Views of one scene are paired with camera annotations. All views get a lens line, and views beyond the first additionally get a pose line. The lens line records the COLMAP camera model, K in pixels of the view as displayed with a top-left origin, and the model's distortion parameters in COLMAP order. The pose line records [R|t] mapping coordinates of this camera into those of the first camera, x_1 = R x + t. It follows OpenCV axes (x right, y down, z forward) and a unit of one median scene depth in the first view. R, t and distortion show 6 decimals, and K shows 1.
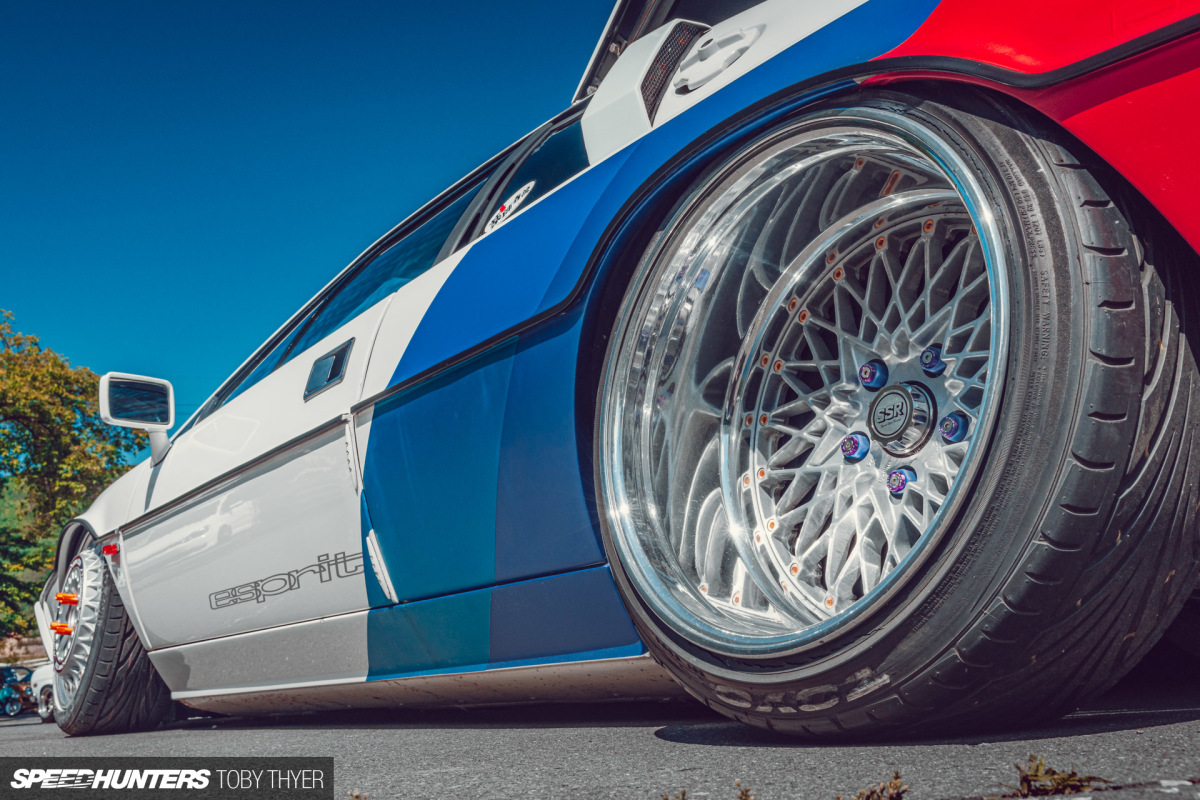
lens RADIAL K [[1269.5, 0, 599.6], [0, 1269.5, 398.4], [0, 0, 1]] dist [0.008746, 0.000000]
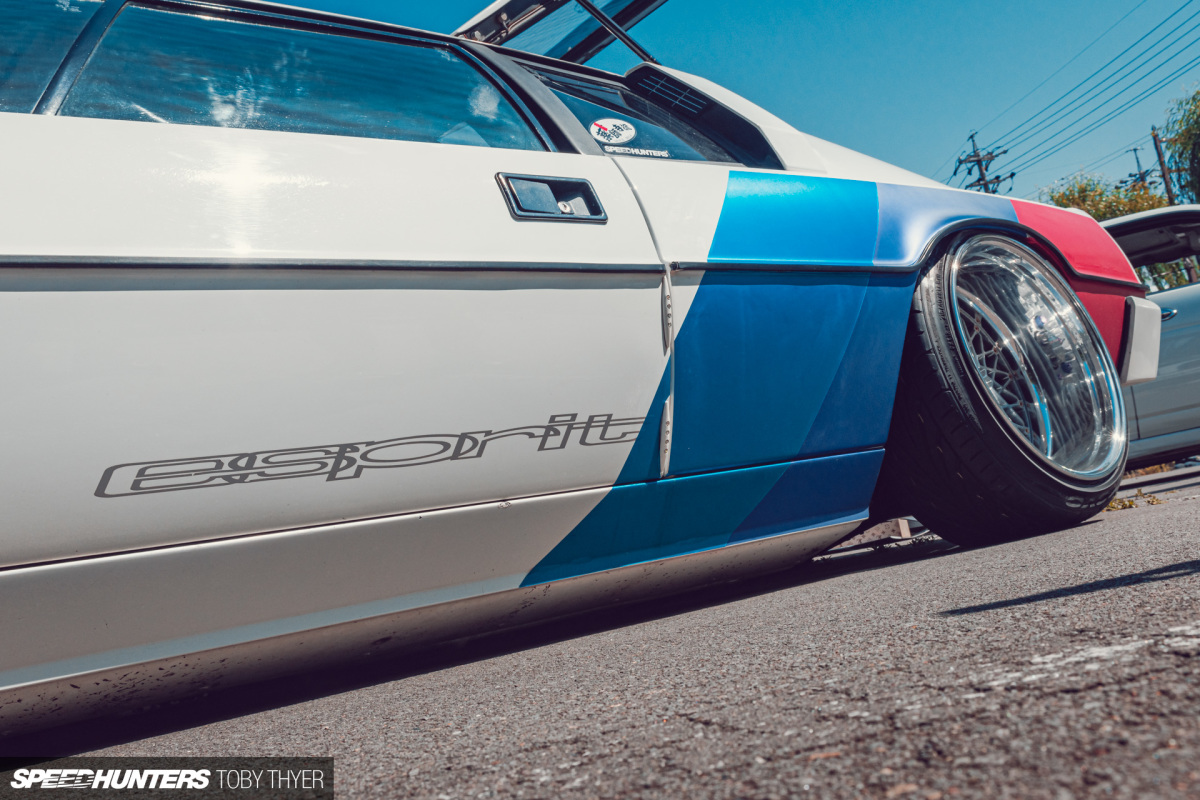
lens RADIAL K [[1195.6, 0, 599.8], [0, 1195.6, 398.1], [0, 0, 1]] dist [0.011308, 0.000000]
pose [[-0.034062, 0.223779, 0.974045, -0.969075], [-0.020006, 0.974262, -0.224528, 0.286003], [-0.999219, -0.027135, -0.028708, 1.015262]]
